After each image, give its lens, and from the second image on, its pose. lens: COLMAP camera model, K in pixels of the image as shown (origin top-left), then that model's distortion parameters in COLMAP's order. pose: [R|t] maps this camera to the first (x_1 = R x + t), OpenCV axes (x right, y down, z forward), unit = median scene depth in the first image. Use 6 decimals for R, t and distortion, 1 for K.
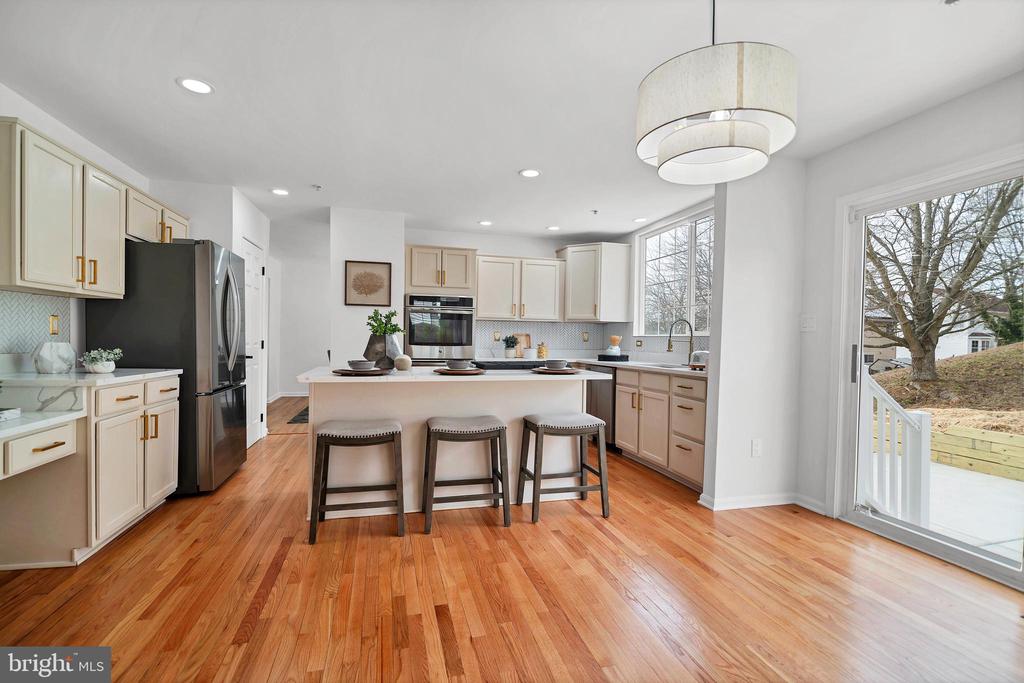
lens RADIAL K [[467.5, 0, 508.5], [0, 467.5, 344.3], [0, 0, 1]] dist [-0.012525, -0.001695]
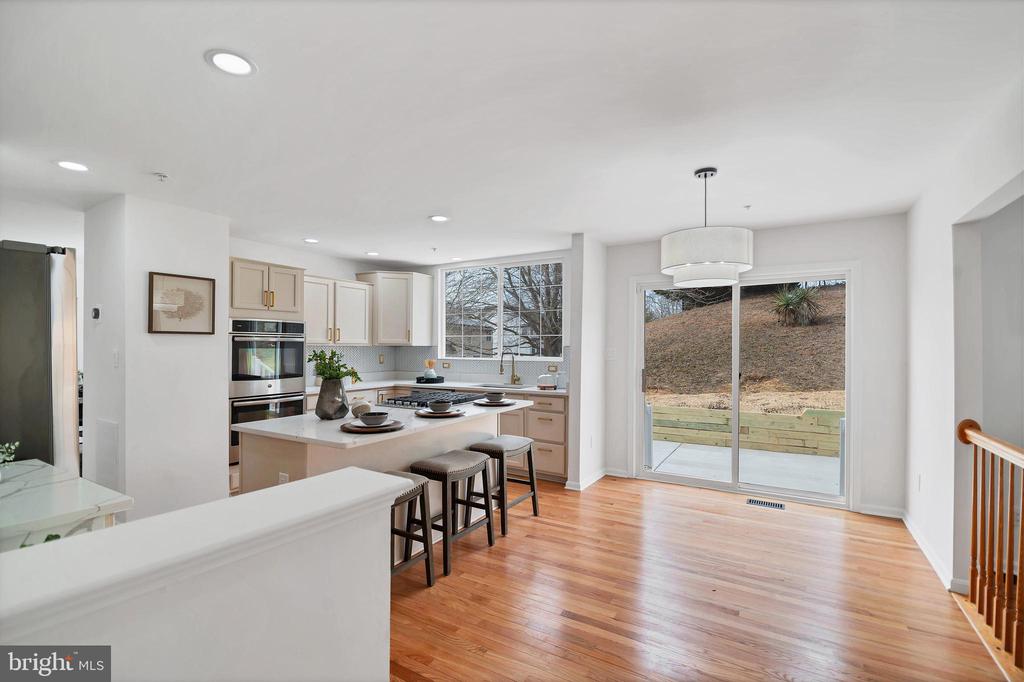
lens RADIAL K [[467.5, 0, 508.5], [0, 467.5, 343.8], [0, 0, 1]] dist [-0.012525, -0.001695]
pose [[0.715455, -0.010730, 0.698577, -0.440279], [0.017319, 0.999847, -0.002379, -0.053760], [-0.698444, 0.013801, 0.715531, 0.093449]]
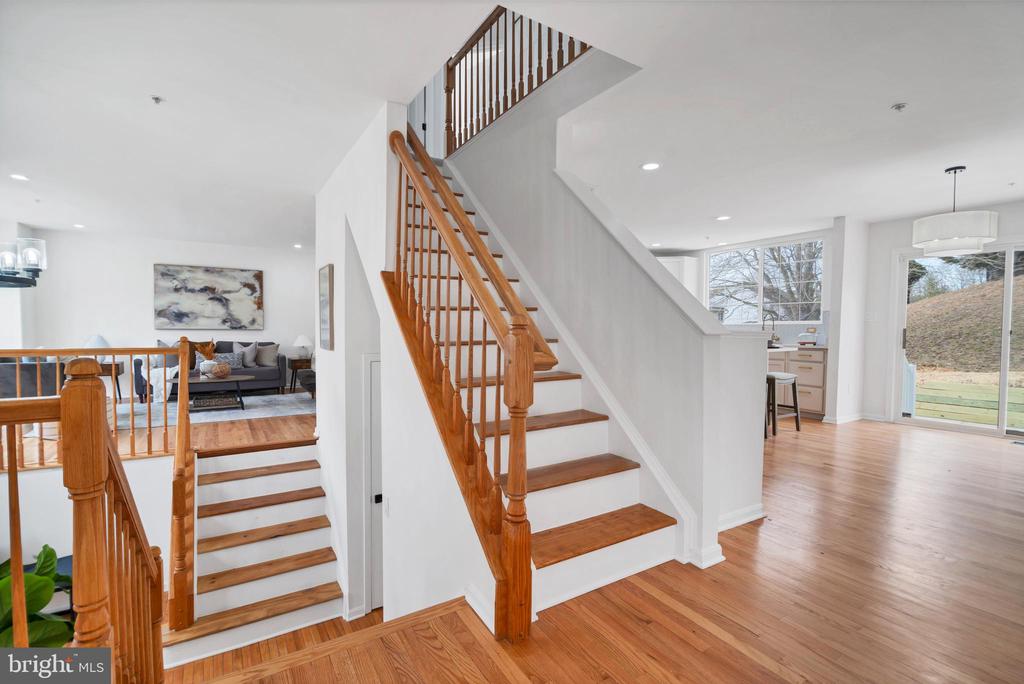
lens RADIAL K [[467.5, 0, 508.5], [0, 467.5, 344.8], [0, 0, 1]] dist [-0.012525, -0.001695]
pose [[0.951246, -0.021273, 0.307700, -0.810537], [0.013749, 0.999552, 0.026600, -0.002189], [-0.308128, -0.021073, 0.951112, -0.172564]]
